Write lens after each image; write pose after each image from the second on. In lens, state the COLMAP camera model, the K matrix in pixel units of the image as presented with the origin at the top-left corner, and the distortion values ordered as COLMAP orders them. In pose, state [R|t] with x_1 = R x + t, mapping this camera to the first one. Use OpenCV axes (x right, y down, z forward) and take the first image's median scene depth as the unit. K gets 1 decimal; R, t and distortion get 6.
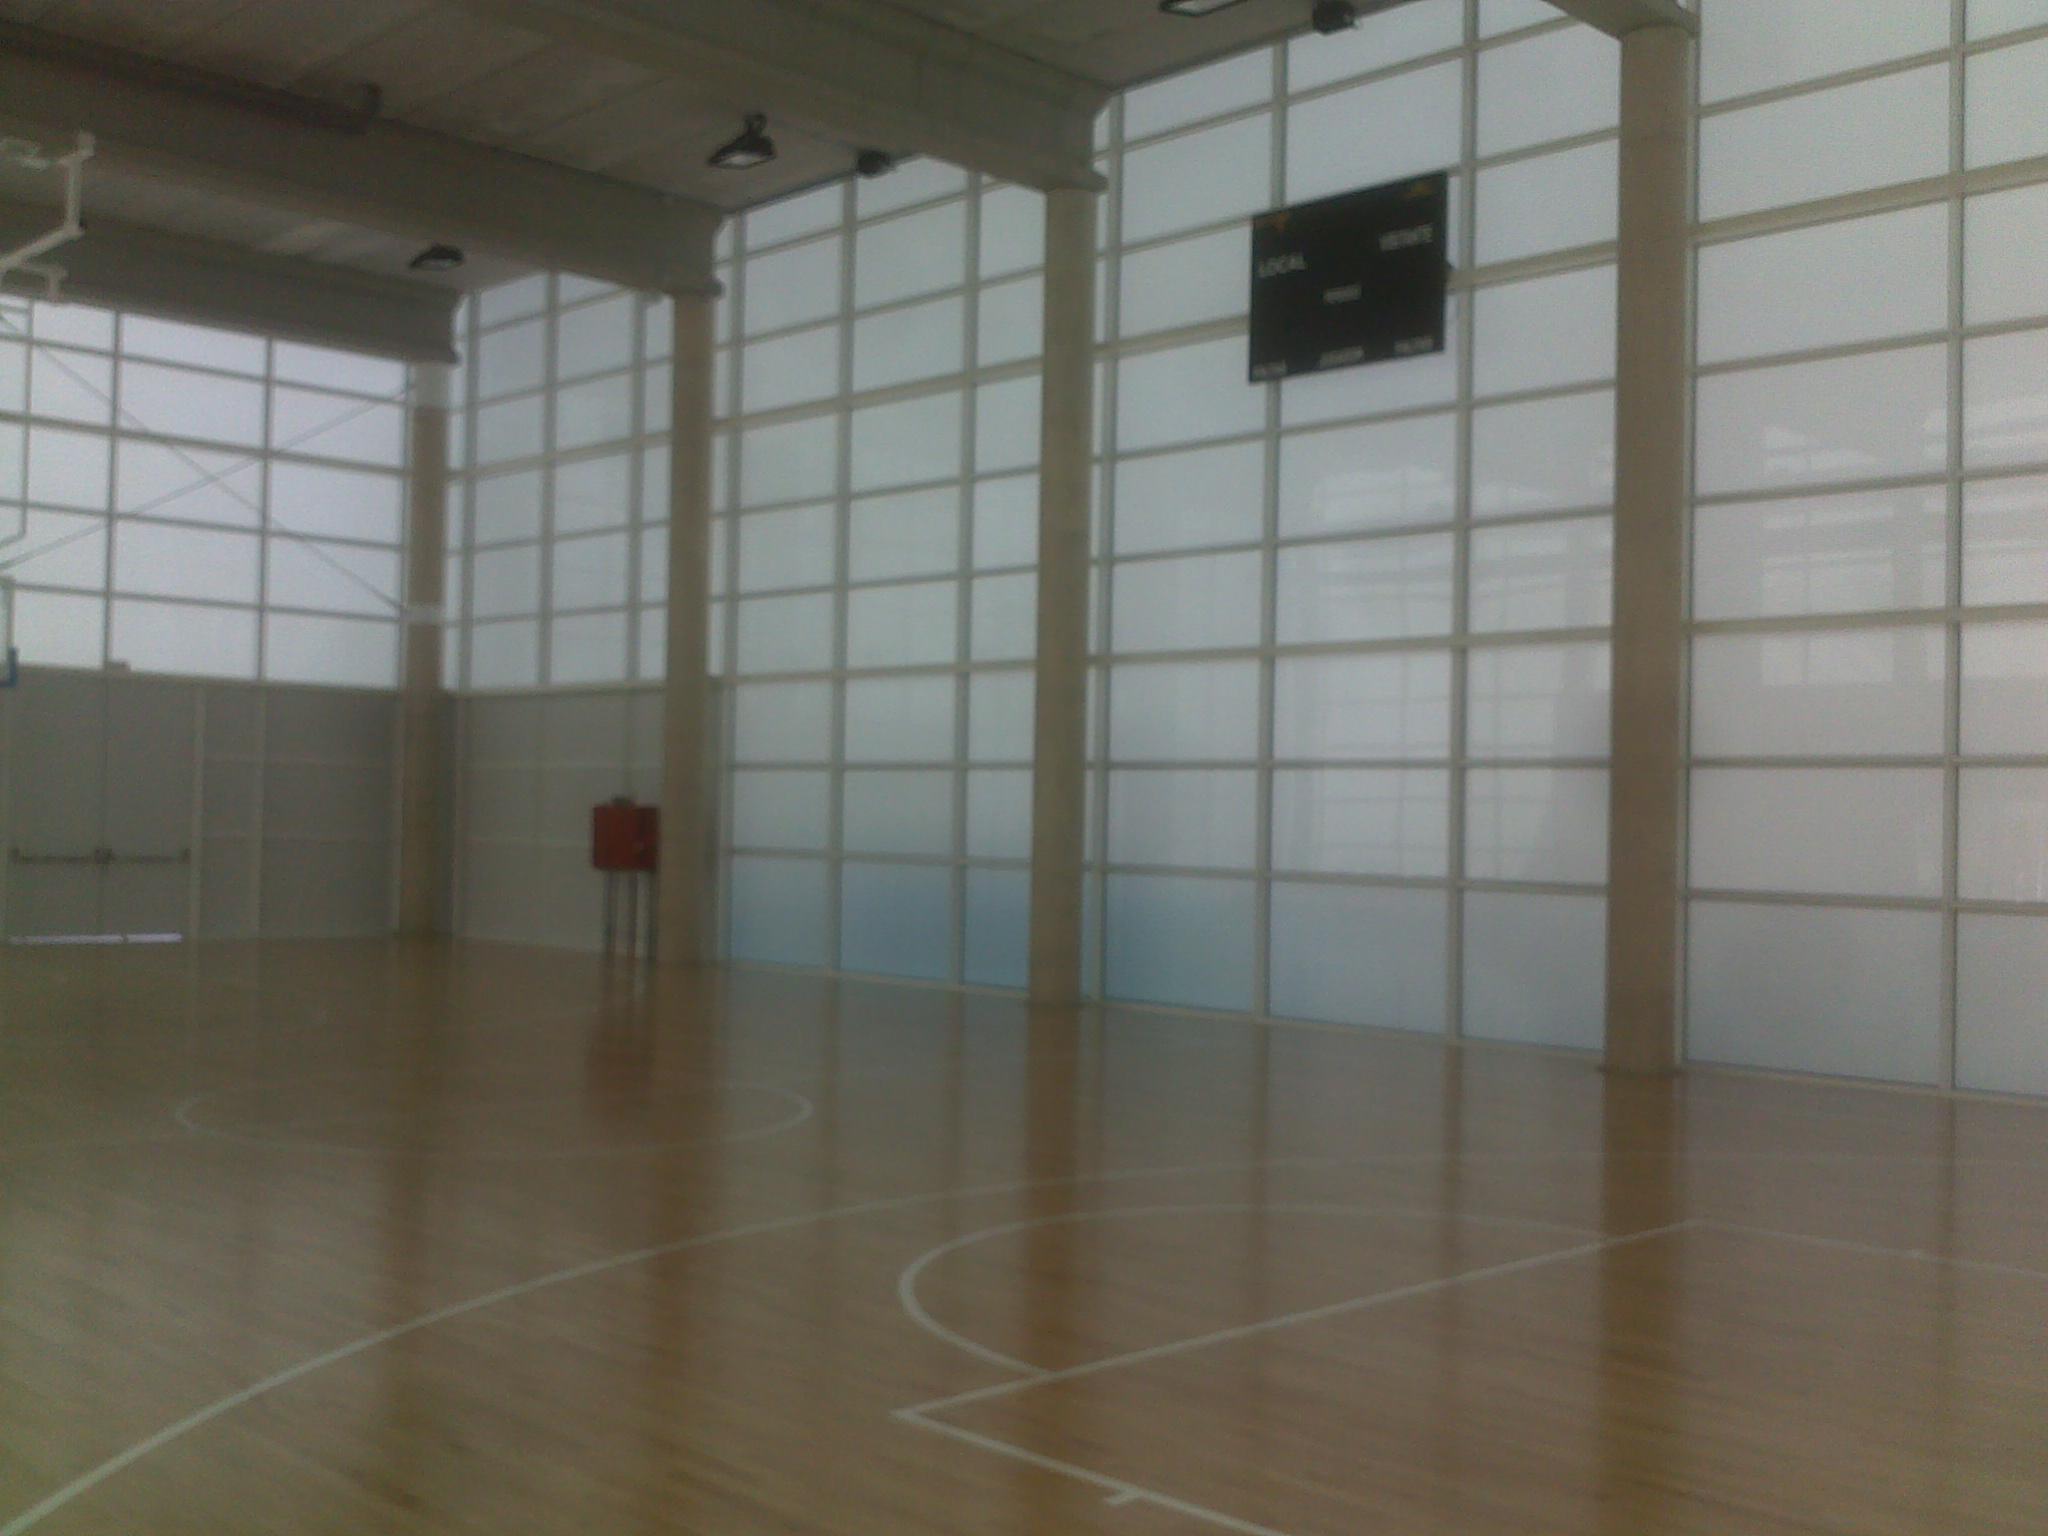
lens RADIAL K [[2155.0, 0, 1017.5], [0, 2155.0, 755.3], [0, 0, 1]] dist [-0.020008, 0.000000]
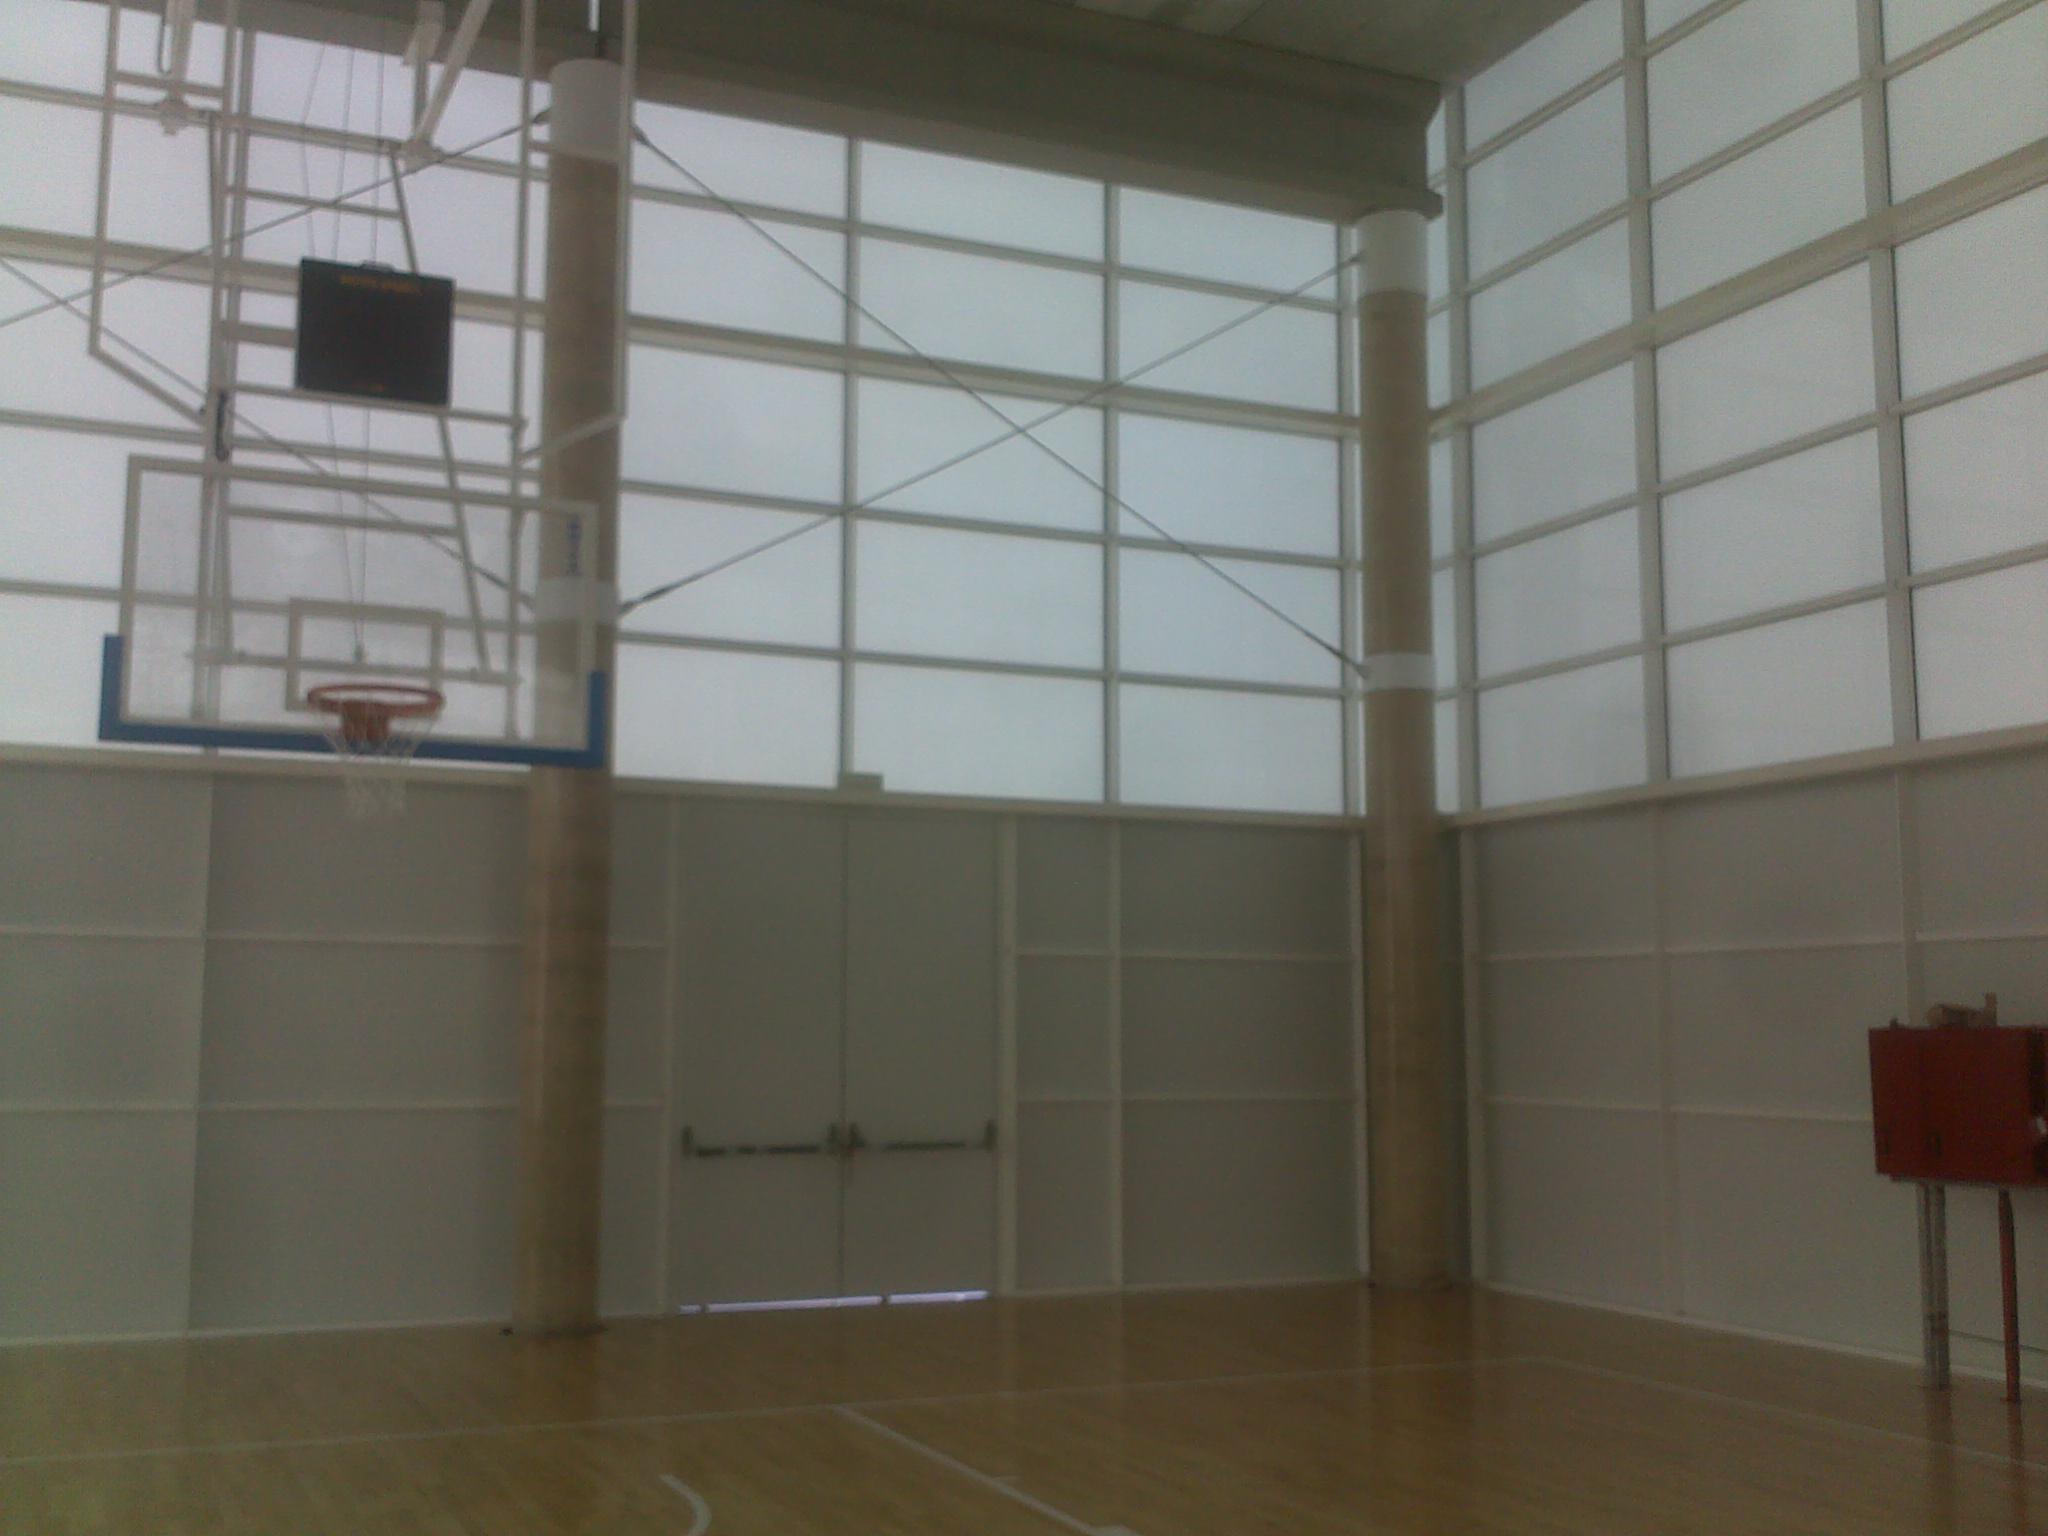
lens RADIAL K [[2155.0, 0, 1020.8], [0, 2155.0, 772.4], [0, 0, 1]] dist [-0.020008, 0.000000]
pose [[0.940866, -0.057316, -0.333895, -0.192312], [0.024830, 0.994600, -0.100765, 0.010616], [0.337867, 0.086516, 0.937209, 0.483447]]
